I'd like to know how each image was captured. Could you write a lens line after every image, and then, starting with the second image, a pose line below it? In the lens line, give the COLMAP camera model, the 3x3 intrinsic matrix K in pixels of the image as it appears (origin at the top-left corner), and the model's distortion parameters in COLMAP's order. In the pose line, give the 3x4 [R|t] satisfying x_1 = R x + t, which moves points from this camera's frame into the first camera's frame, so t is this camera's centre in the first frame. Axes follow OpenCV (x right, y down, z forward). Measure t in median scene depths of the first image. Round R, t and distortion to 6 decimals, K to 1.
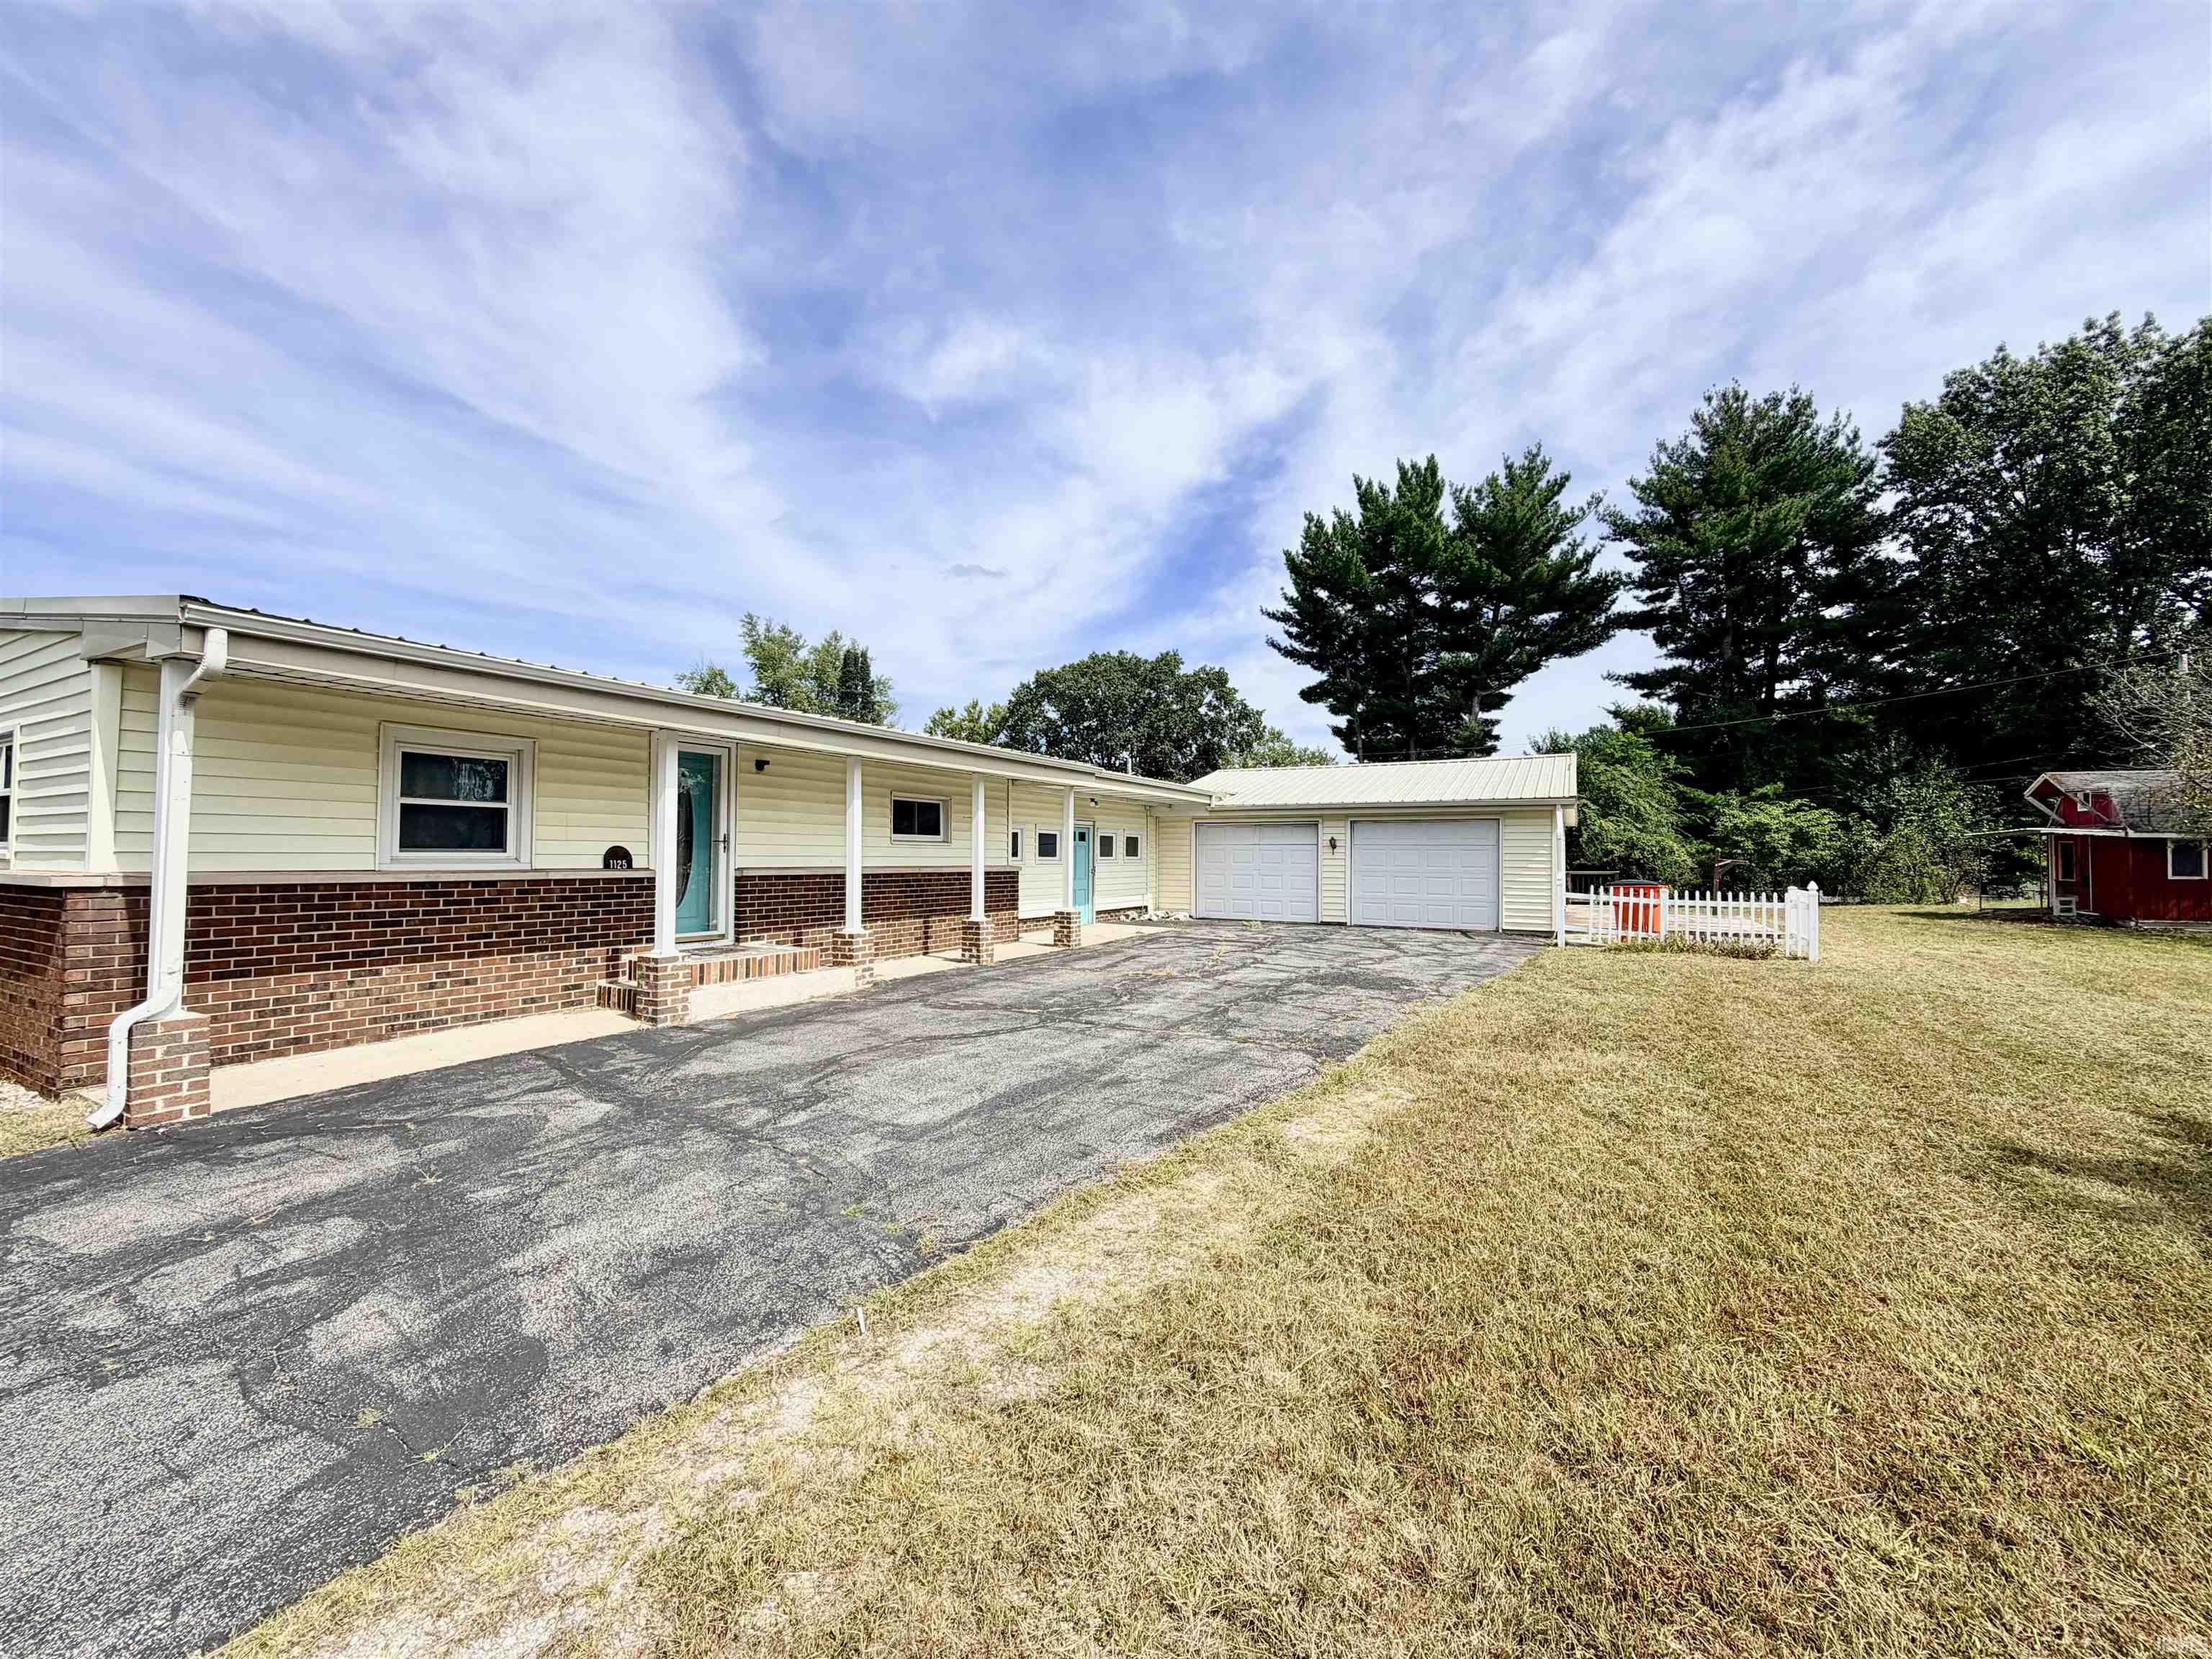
lens RADIAL K [[884.3, 0, 1098.4], [0, 884.3, 826.8], [0, 0, 1]] dist [0.003589, -0.003132]
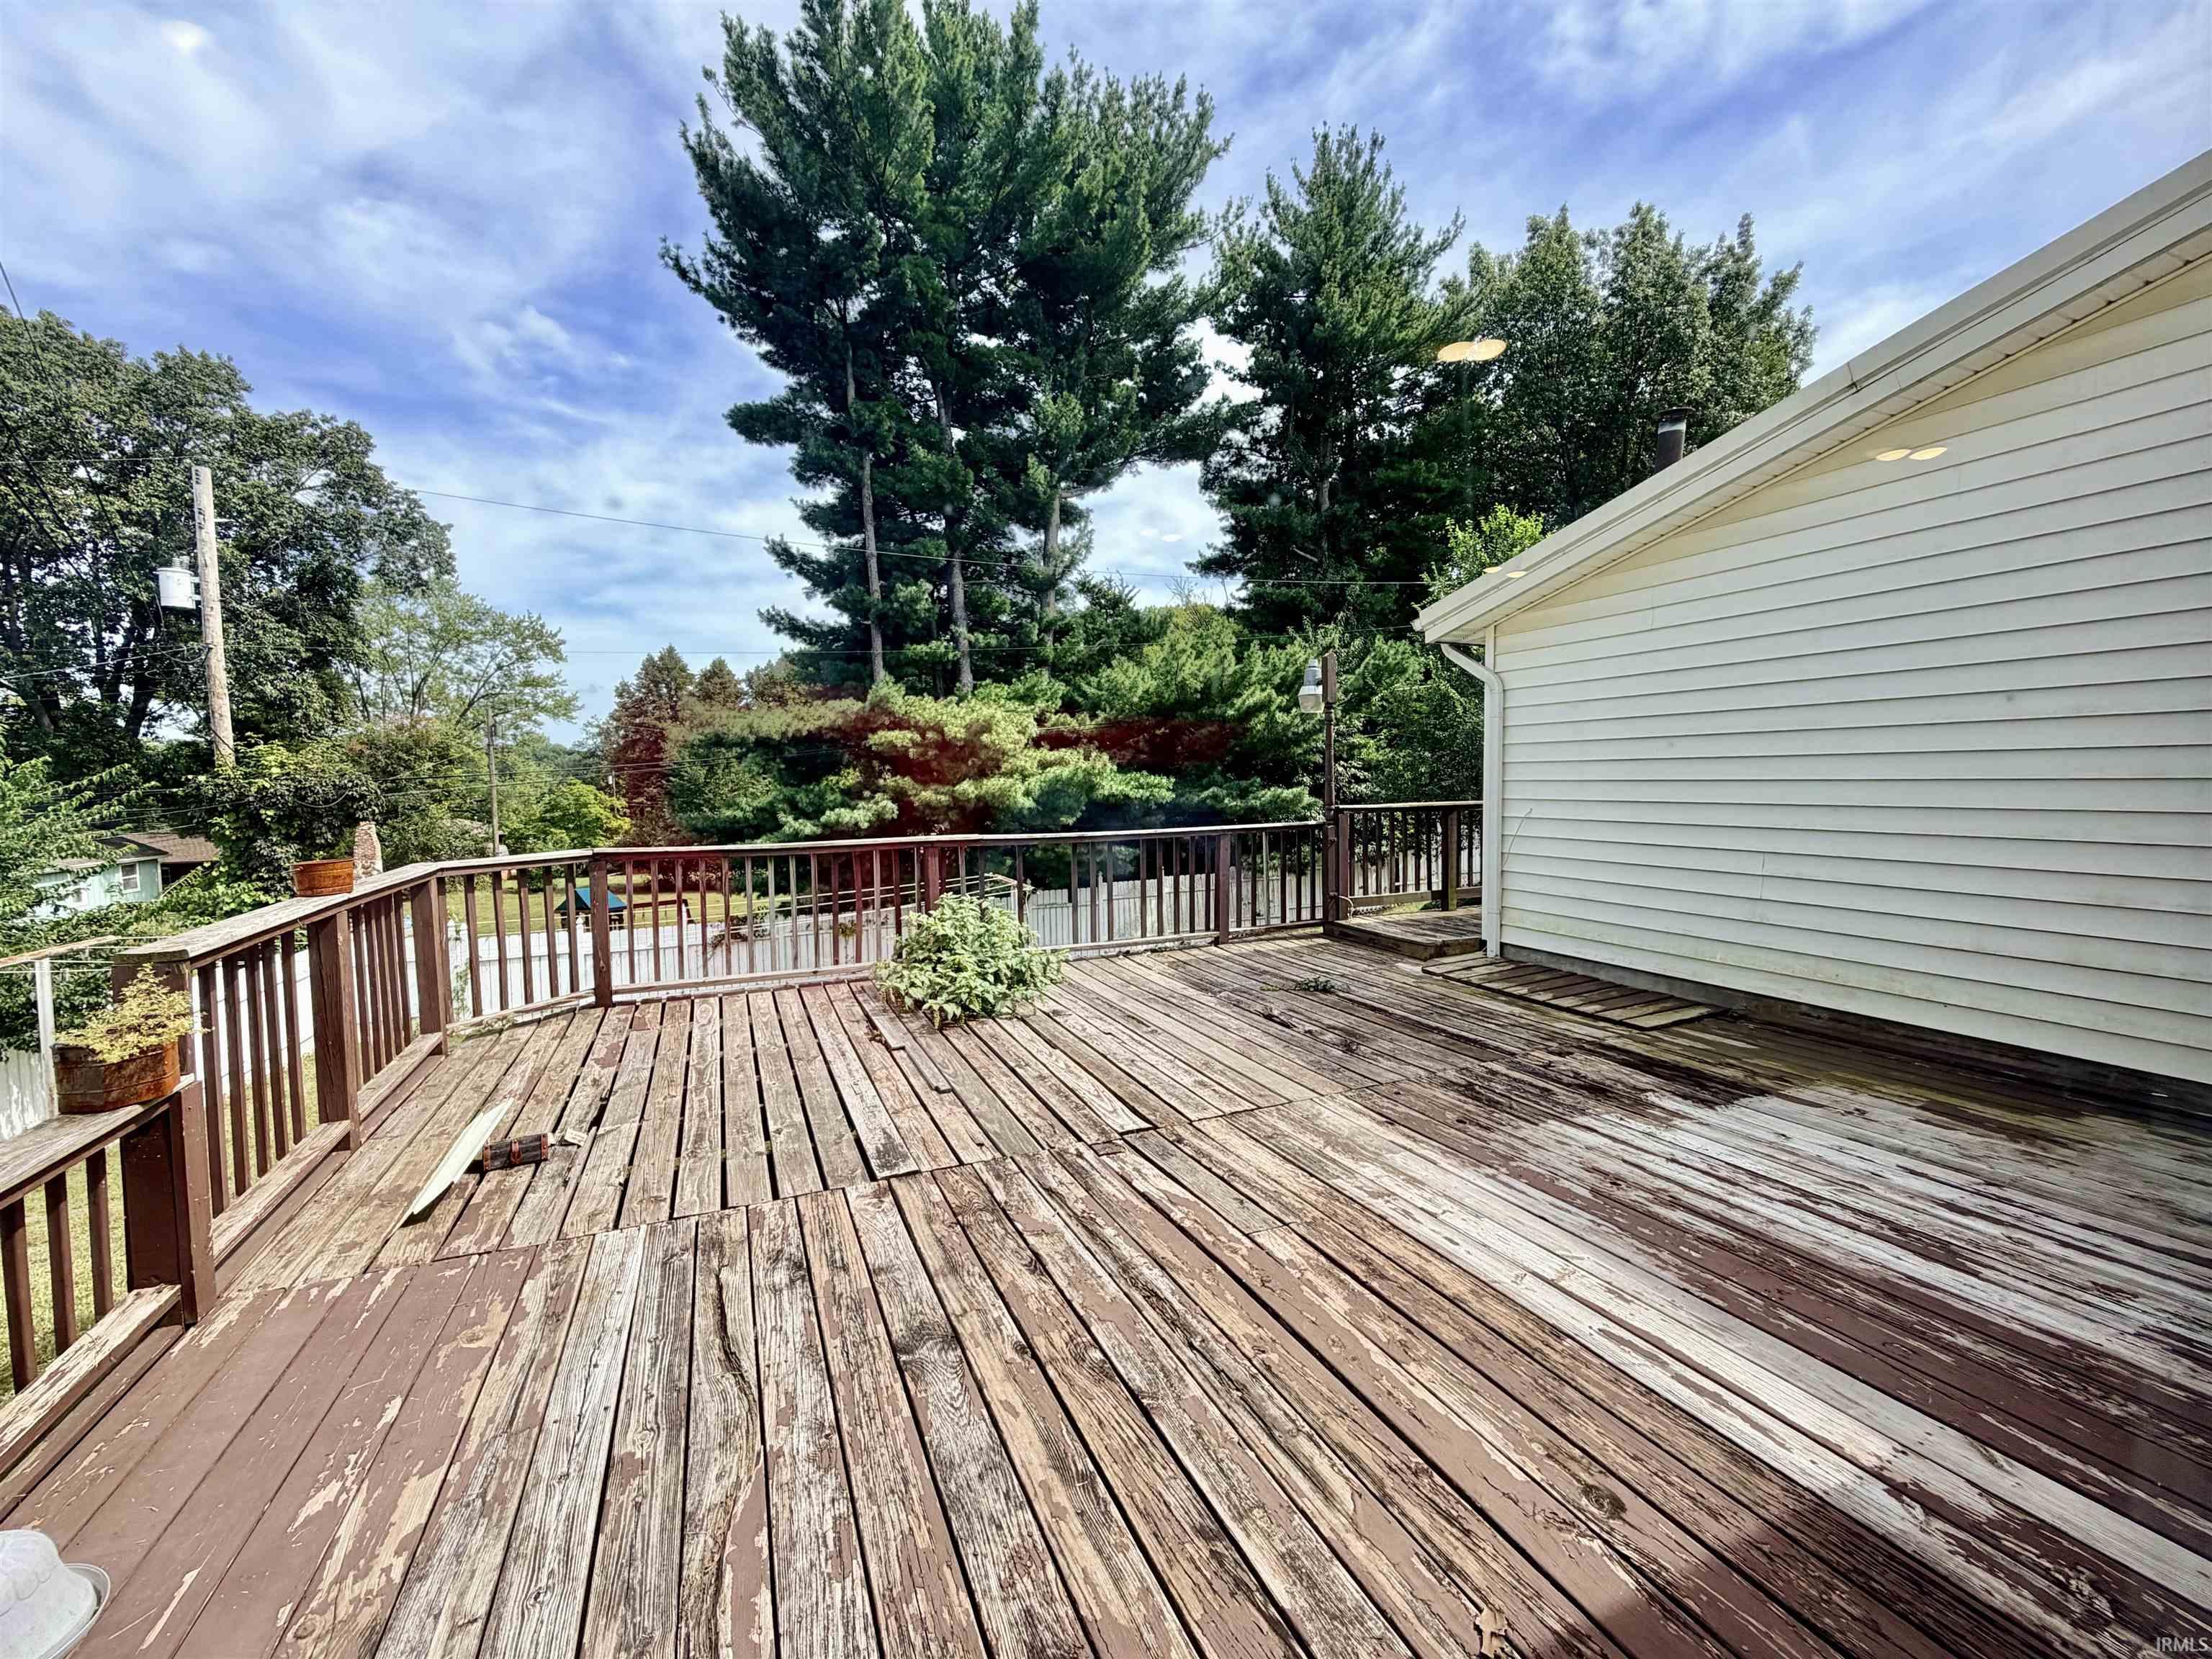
lens RADIAL K [[884.3, 0, 1098.4], [0, 884.3, 826.8], [0, 0, 1]] dist [0.003589, -0.003132]
pose [[0.611865, -0.055181, 0.789035, -0.040929], [-0.009510, 0.996978, 0.077099, 0.034816], [-0.790905, -0.054678, 0.609491, 0.798906]]
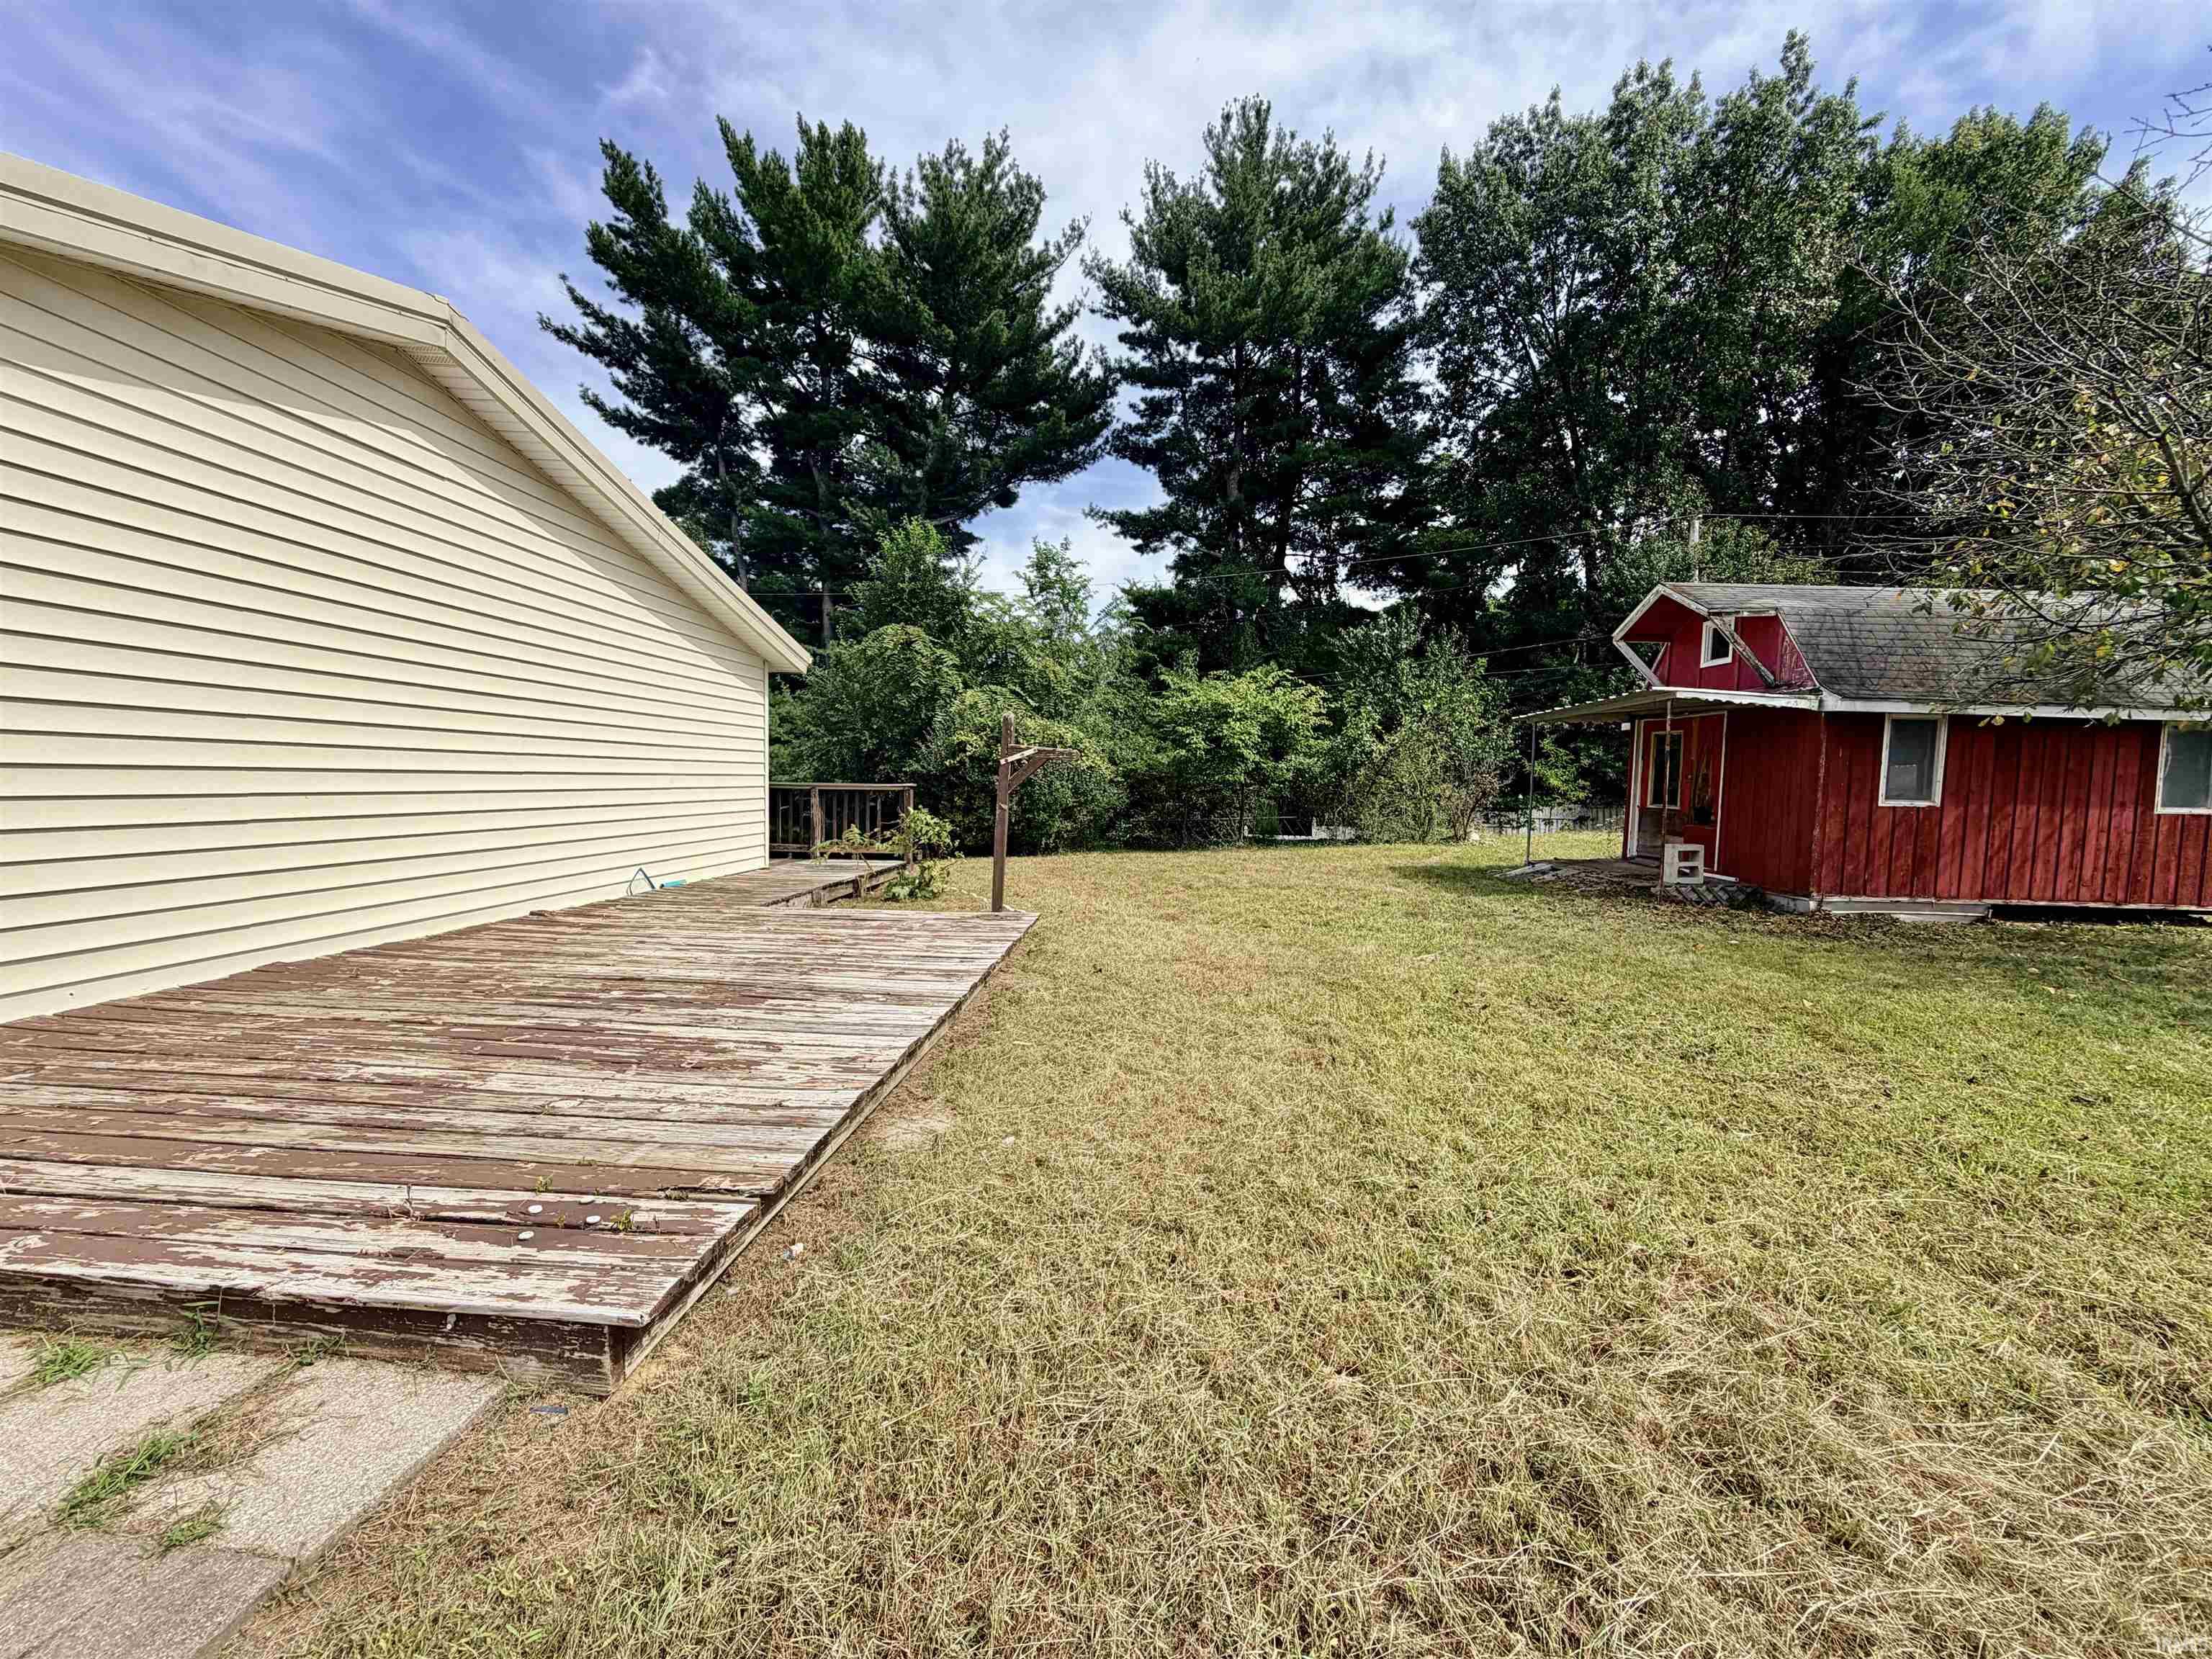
lens RADIAL K [[884.3, 0, 1098.4], [0, 884.3, 826.8], [0, 0, 1]] dist [0.003589, -0.003132]
pose [[0.916433, -0.007221, 0.400123, 0.372343], [-0.028827, 0.996049, 0.084001, 0.024139], [-0.399149, -0.088515, 0.912604, 0.418013]]
